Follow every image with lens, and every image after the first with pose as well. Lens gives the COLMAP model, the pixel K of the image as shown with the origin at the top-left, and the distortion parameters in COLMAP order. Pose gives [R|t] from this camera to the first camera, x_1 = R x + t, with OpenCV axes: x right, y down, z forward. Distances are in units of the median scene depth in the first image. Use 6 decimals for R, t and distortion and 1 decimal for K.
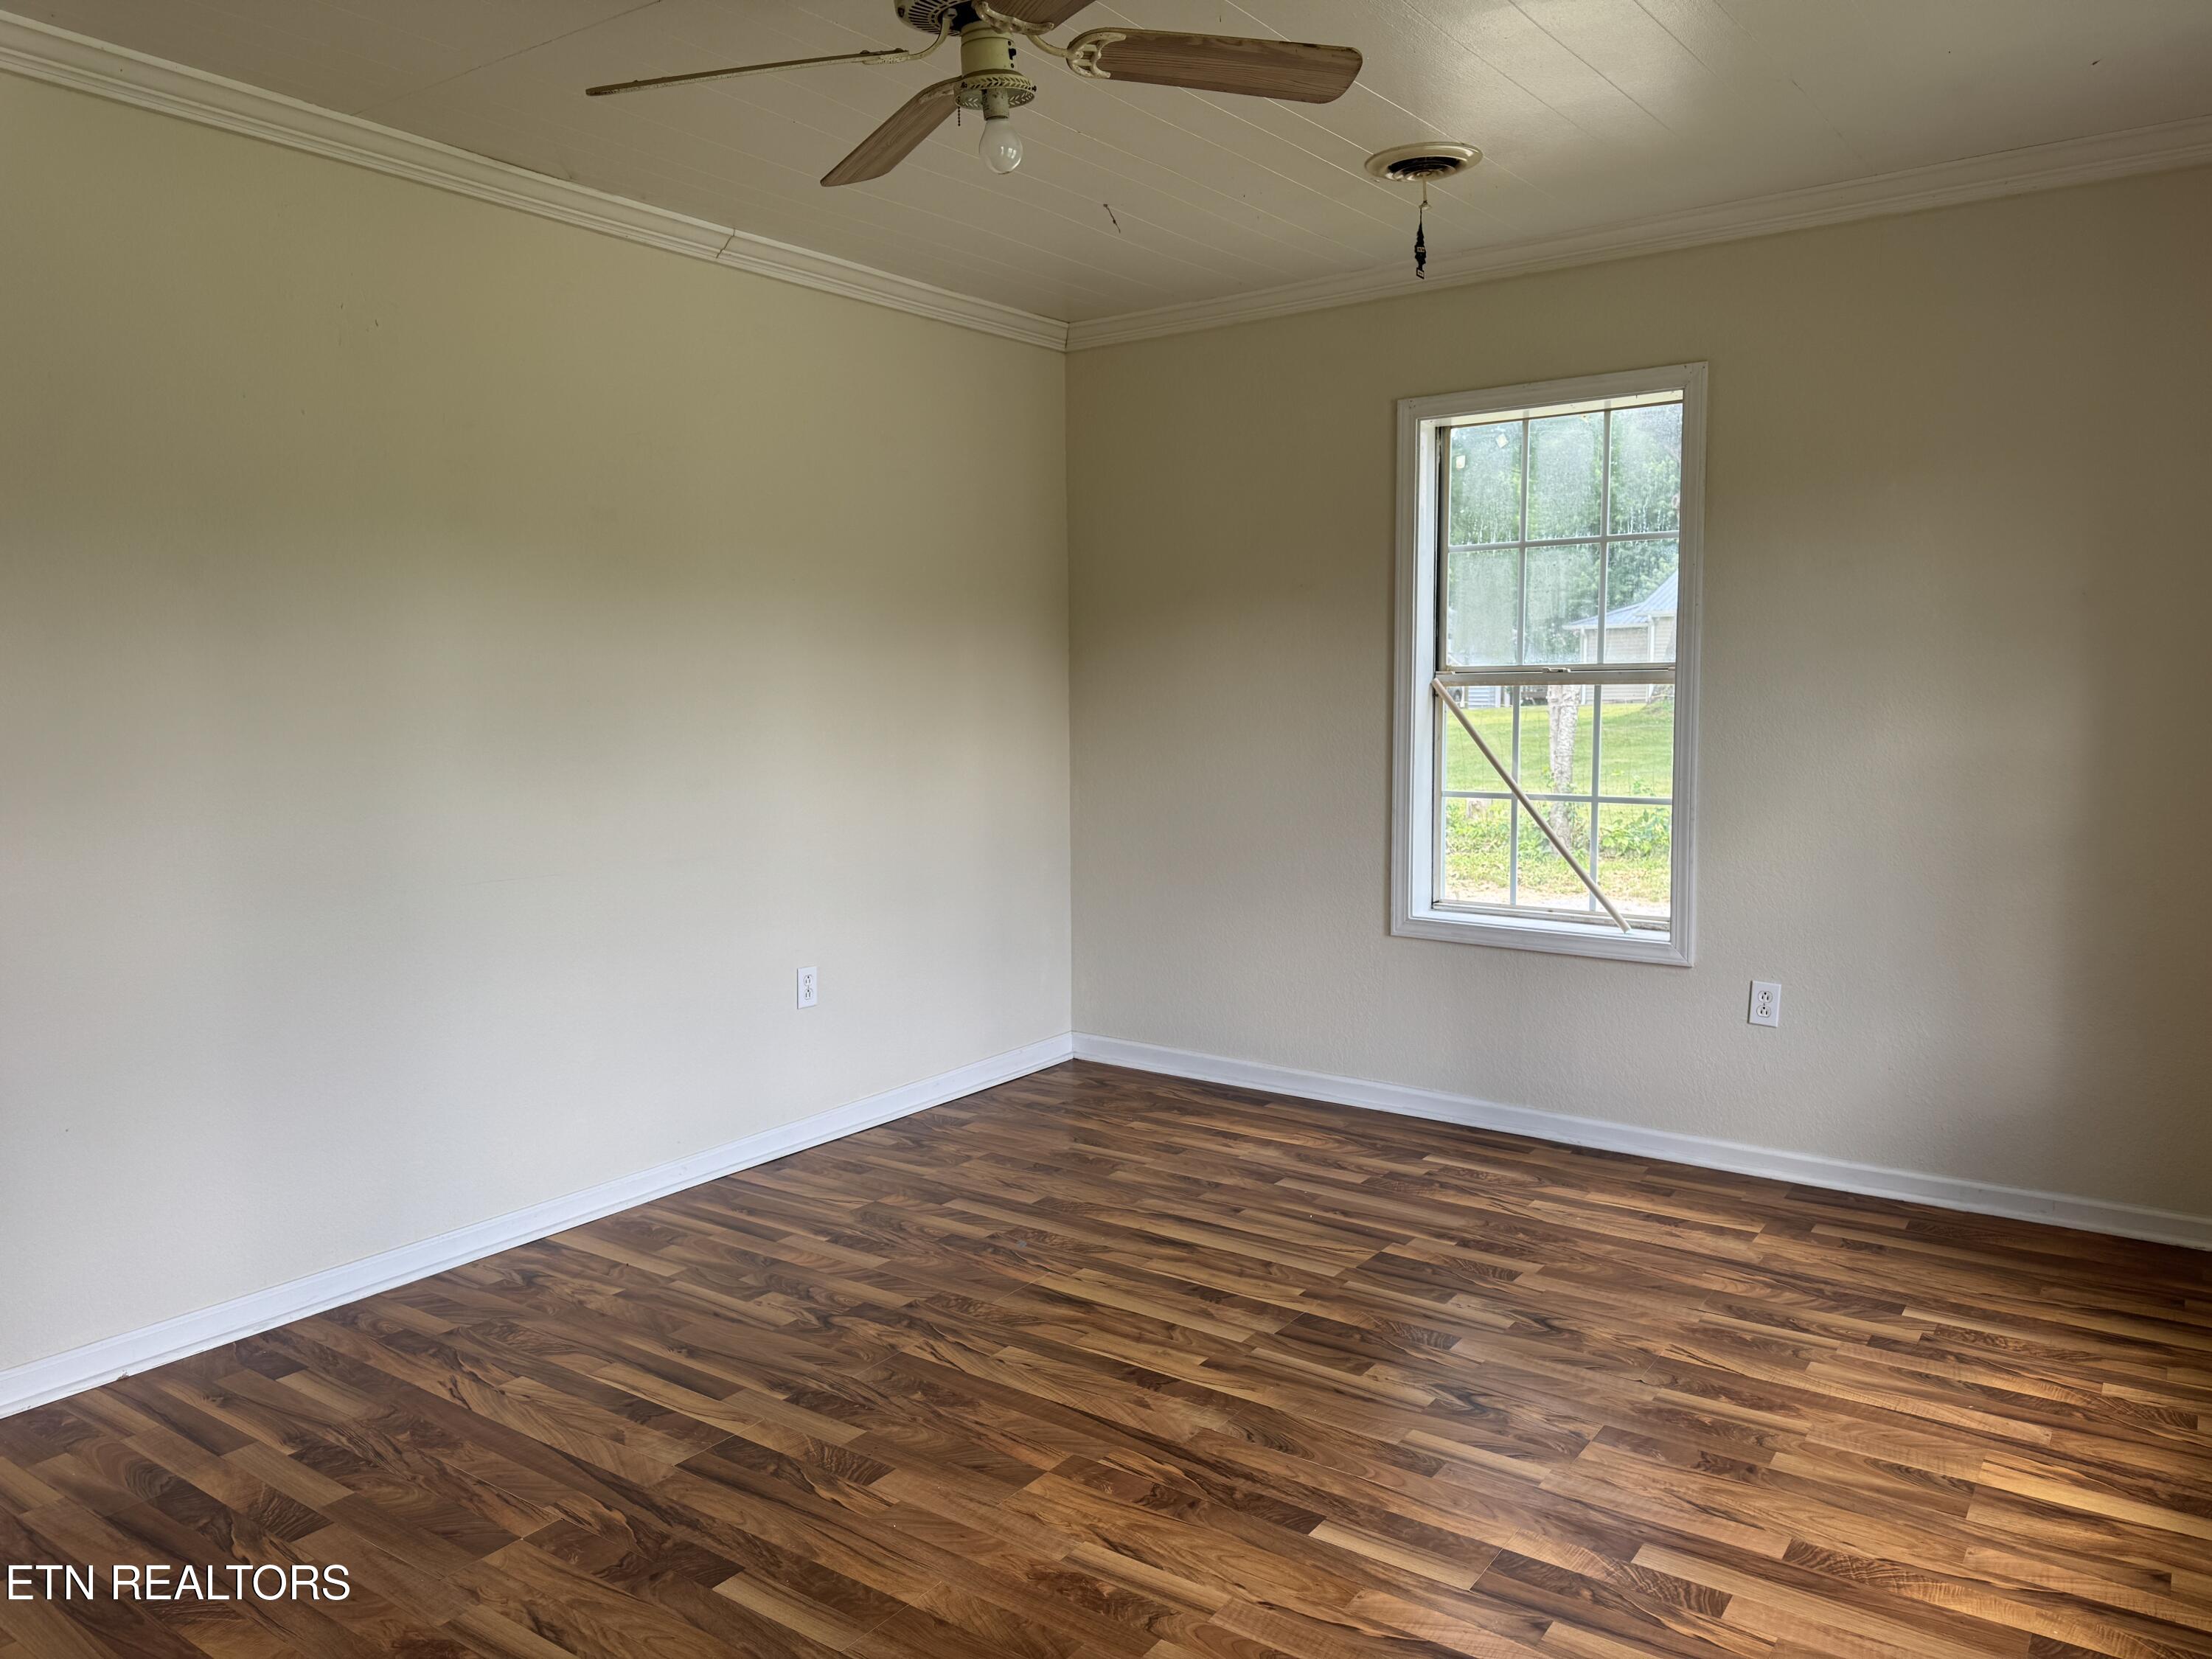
lens RADIAL K [[1557.3, 0, 1112.8], [0, 1557.3, 809.8], [0, 0, 1]] dist [0.056484, -0.073284]
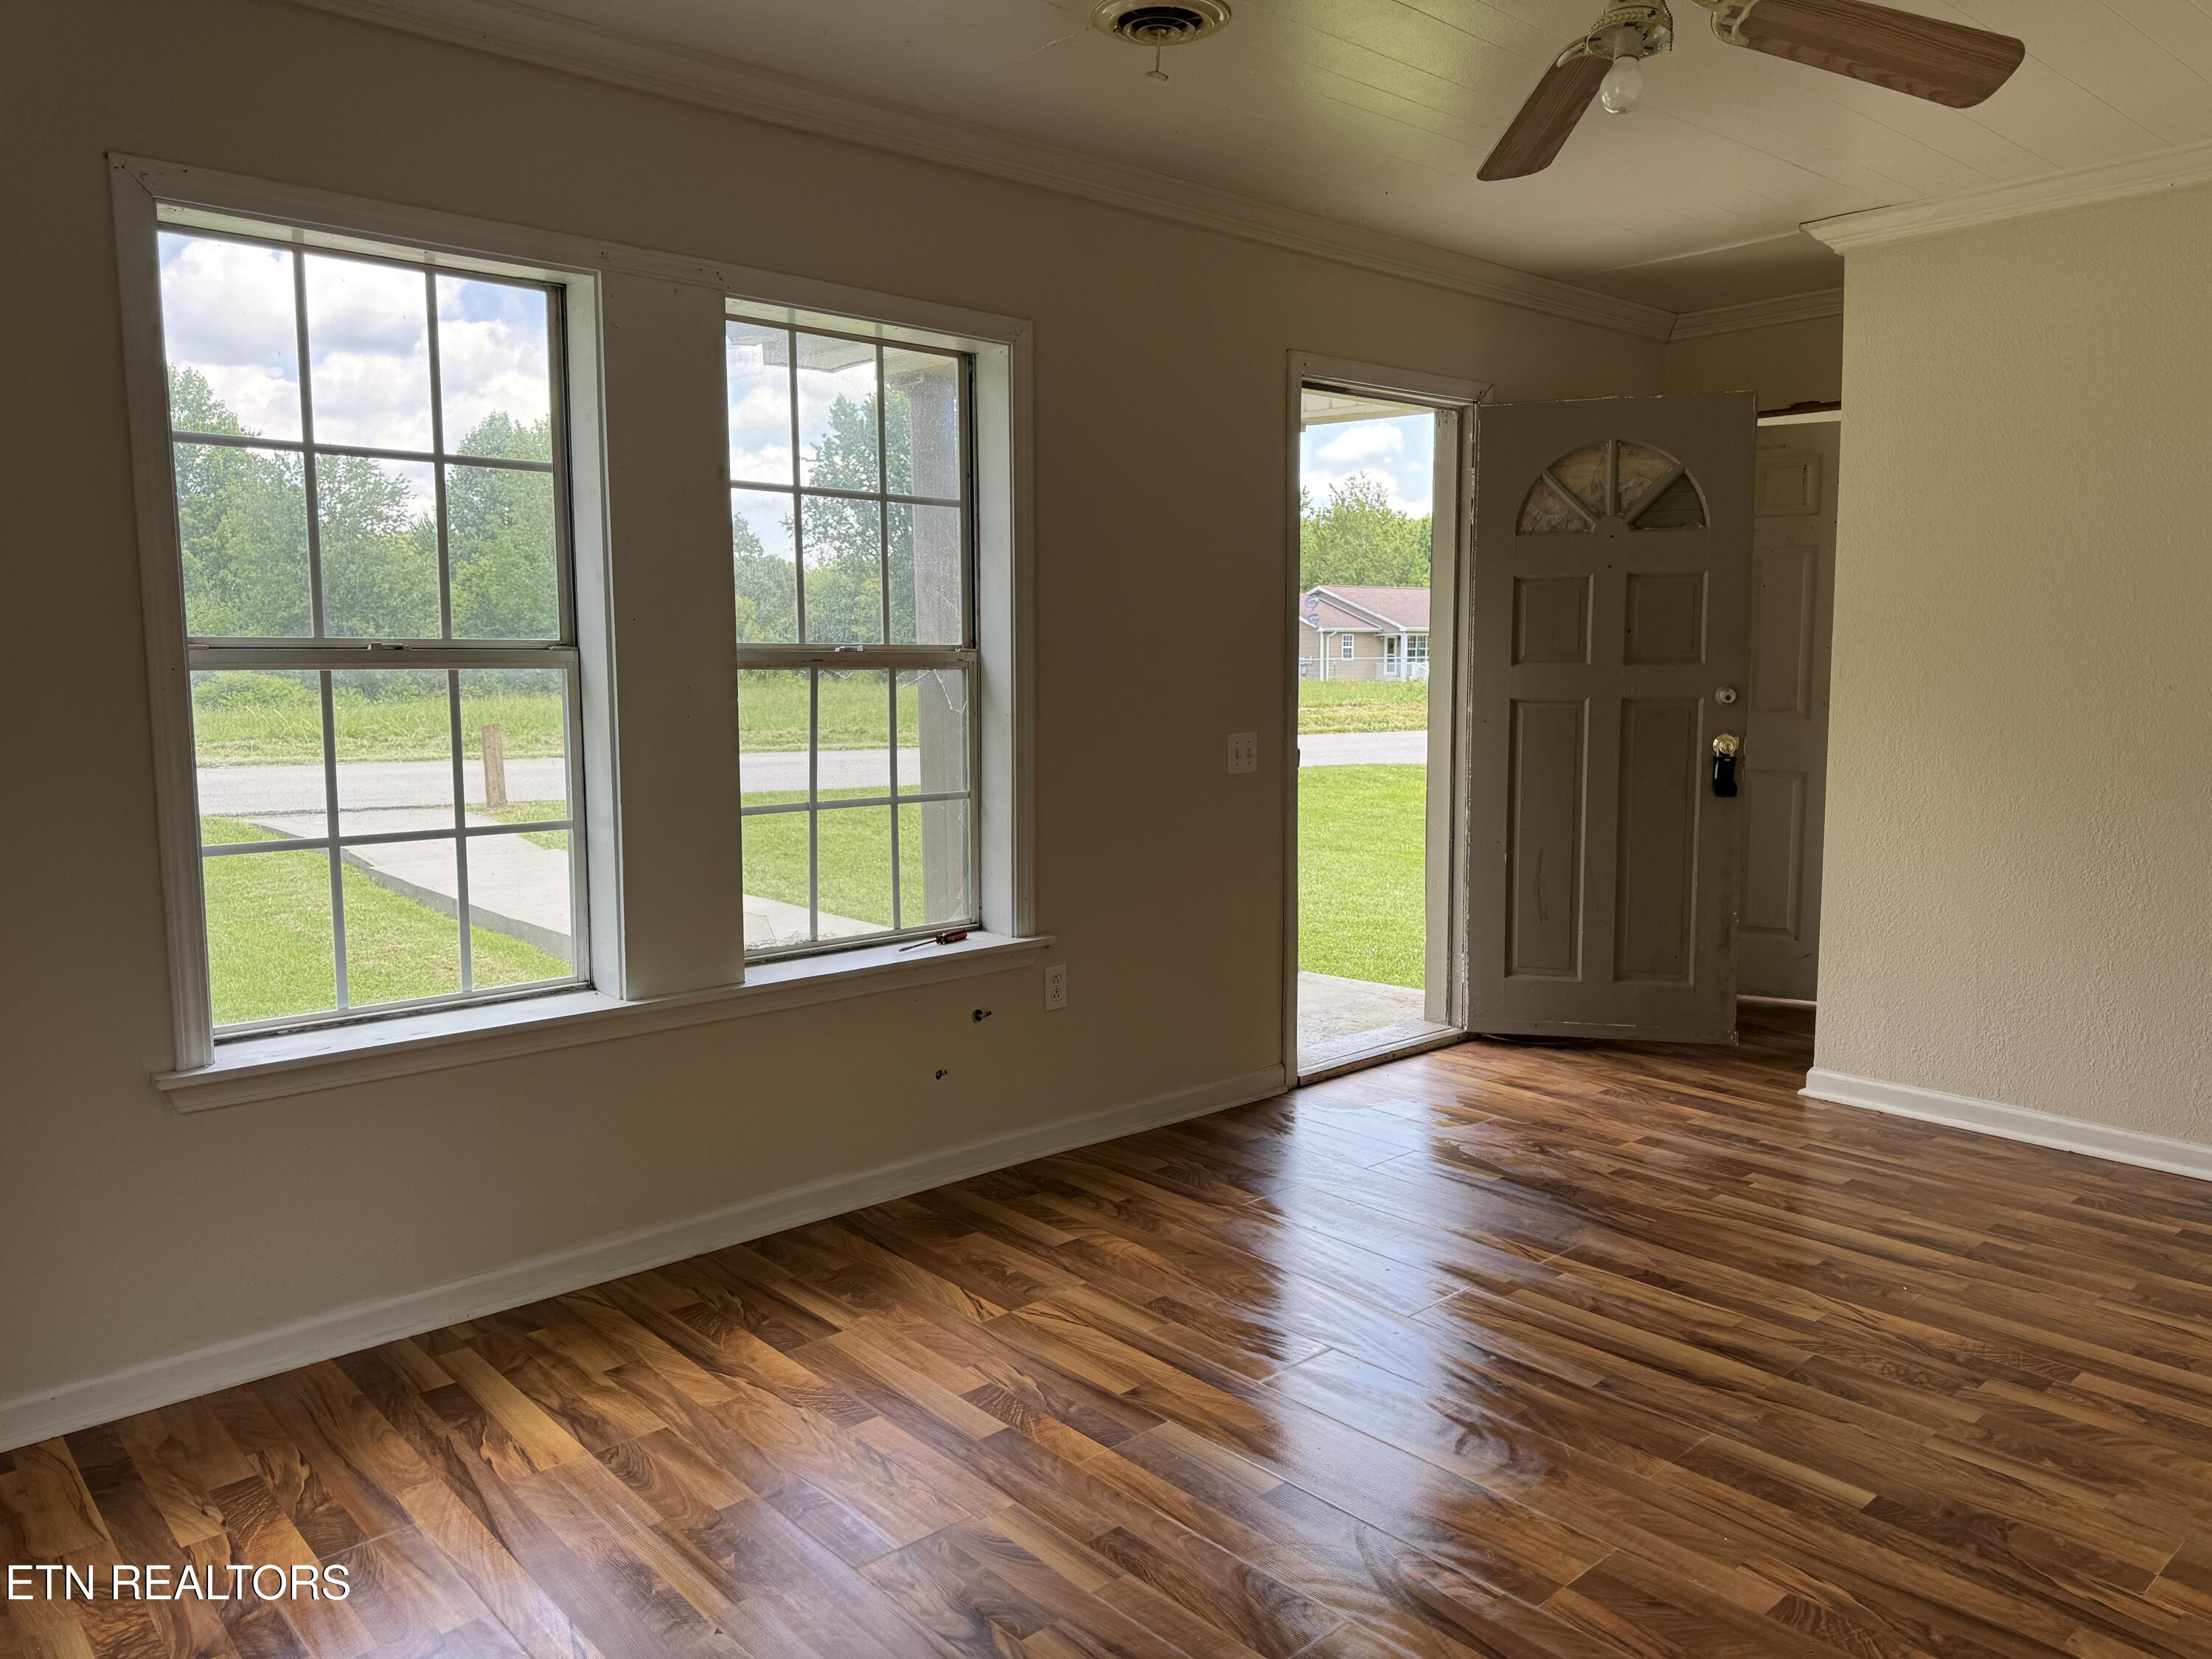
lens RADIAL K [[1557.3, 0, 1103.1], [0, 1557.3, 836.4], [0, 0, 1]] dist [0.056484, -0.073284]
pose [[-0.973076, -0.016396, 0.229901, 0.008959], [0.030754, 0.979311, 0.200009, -0.107104], [-0.228424, 0.201694, -0.952440, 1.338873]]
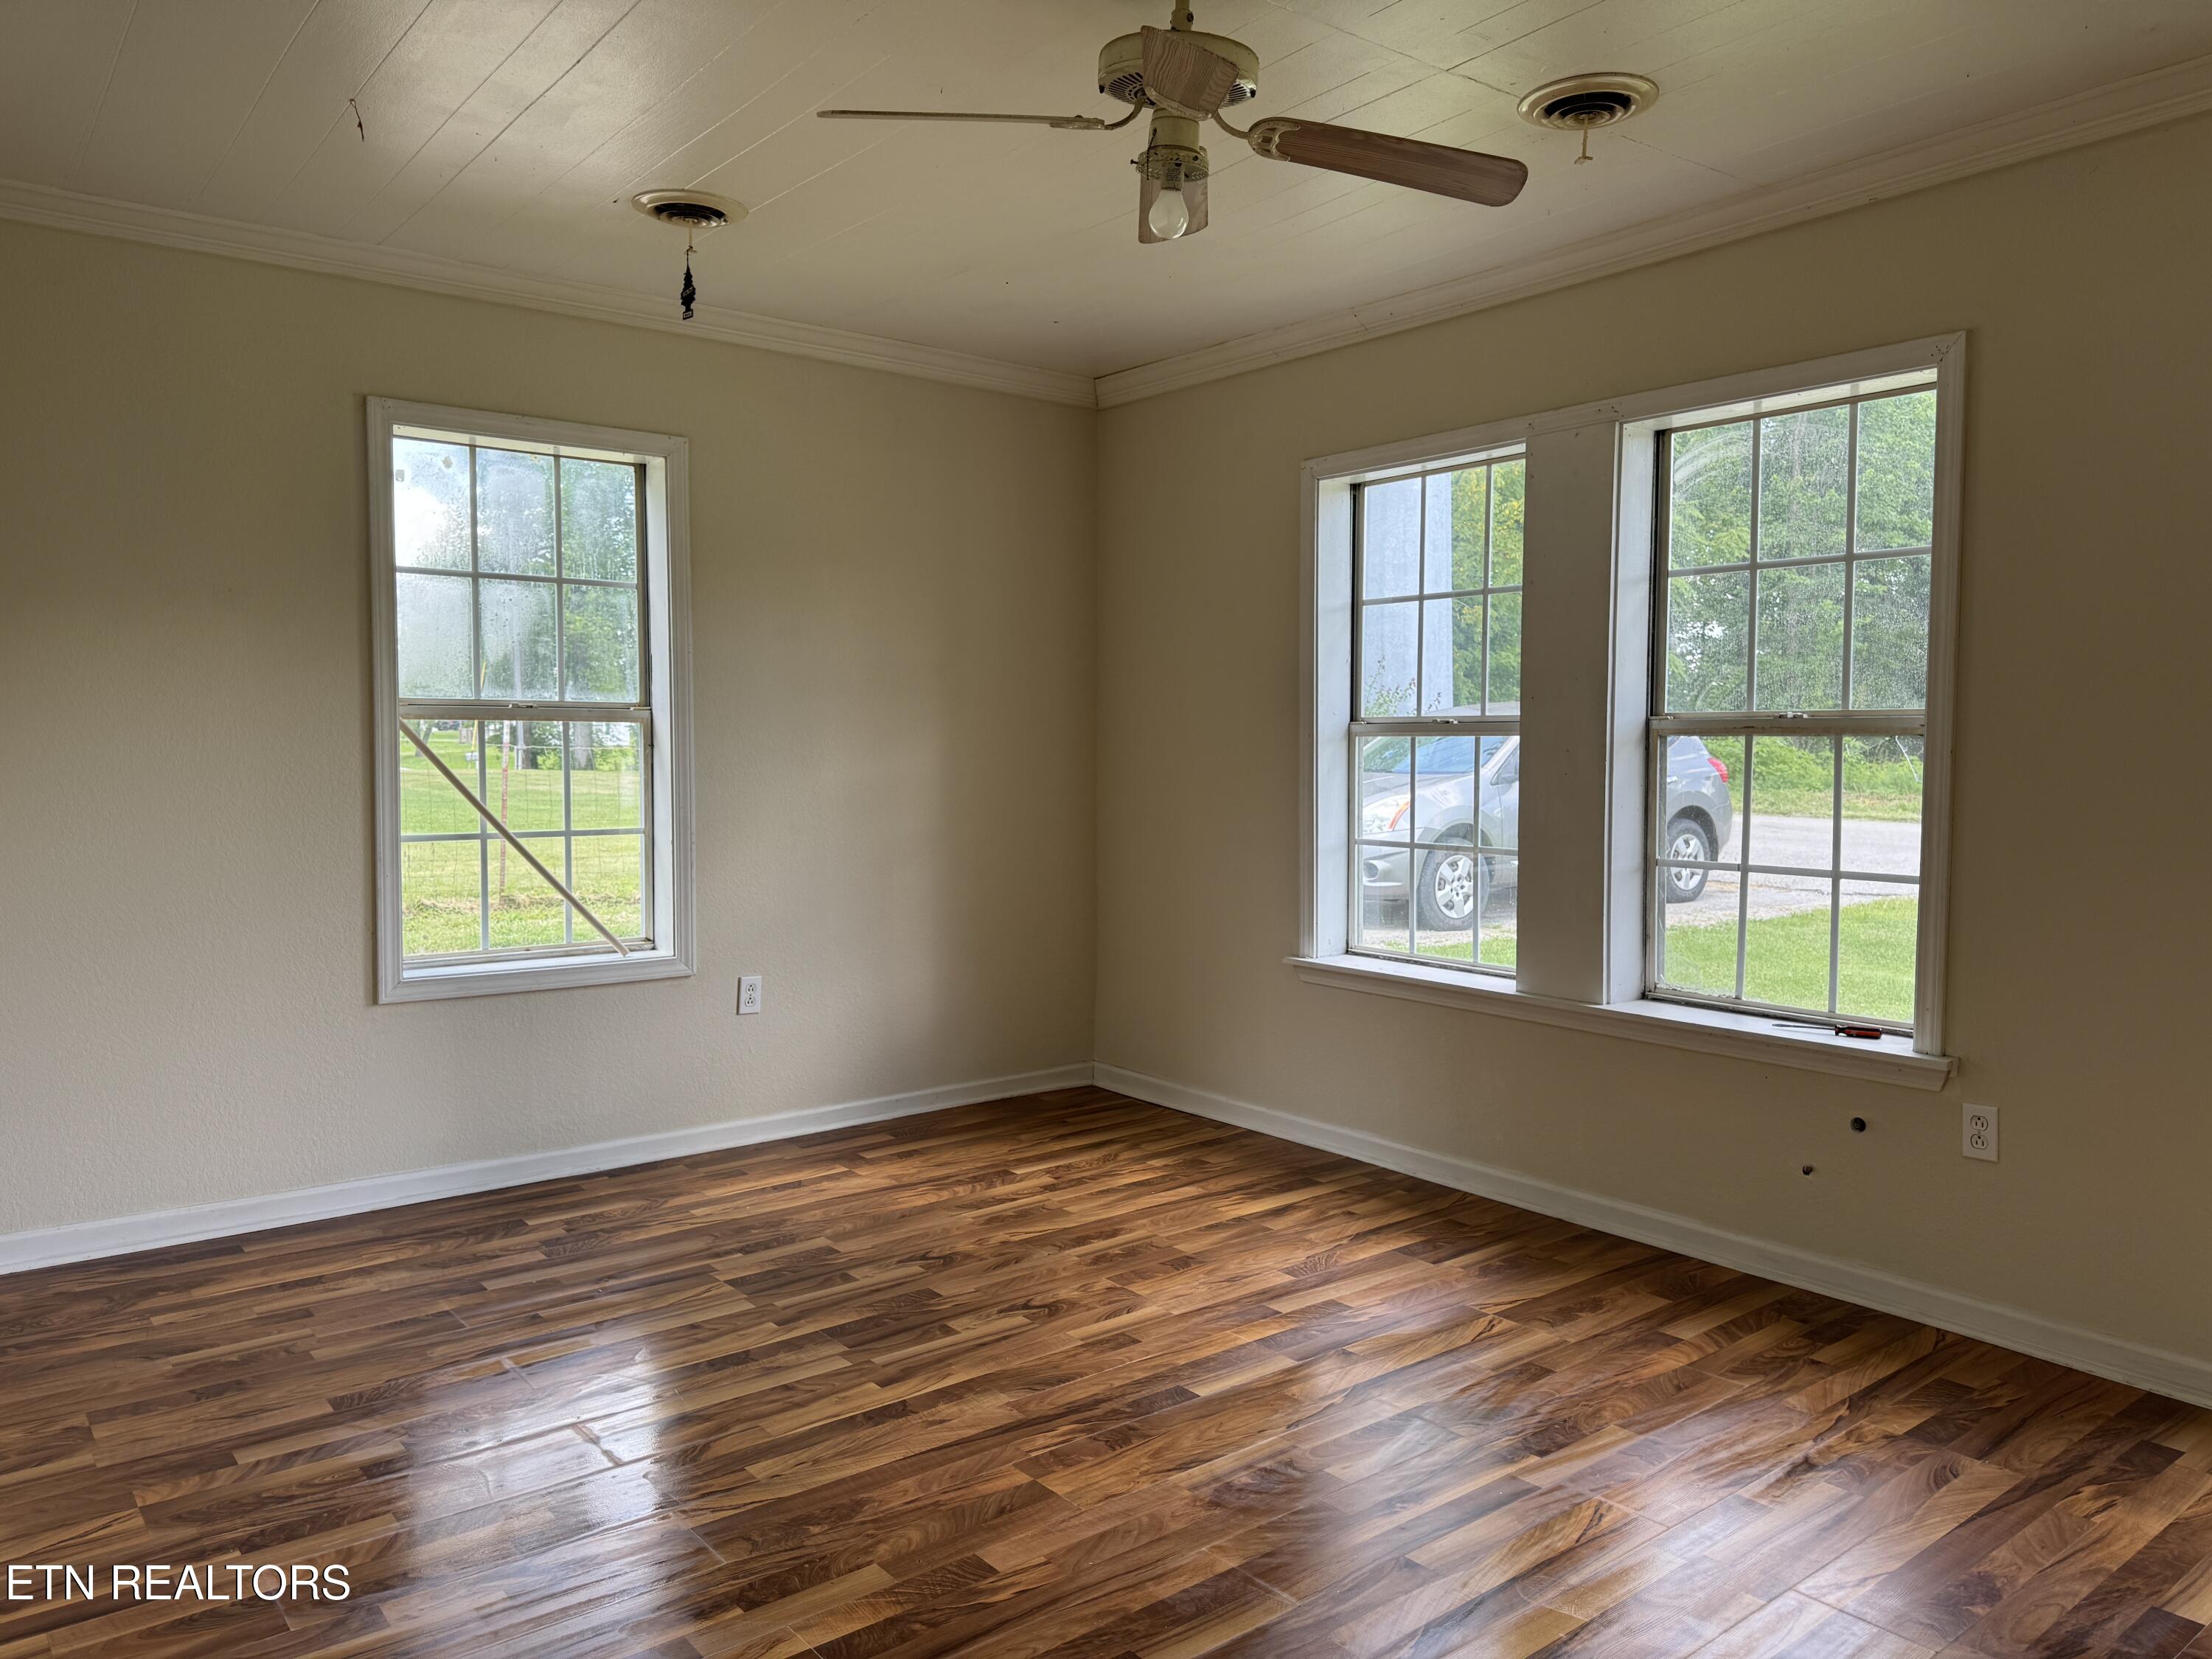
lens RADIAL K [[1557.3, 0, 1107.0], [0, 1557.3, 815.1], [0, 0, 1]] dist [0.056484, -0.073284]
pose [[0.282358, -0.043326, 0.958330, -0.738765], [0.077733, 0.996728, 0.022159, -0.017605], [-0.956154, 0.068237, 0.284802, 0.483188]]
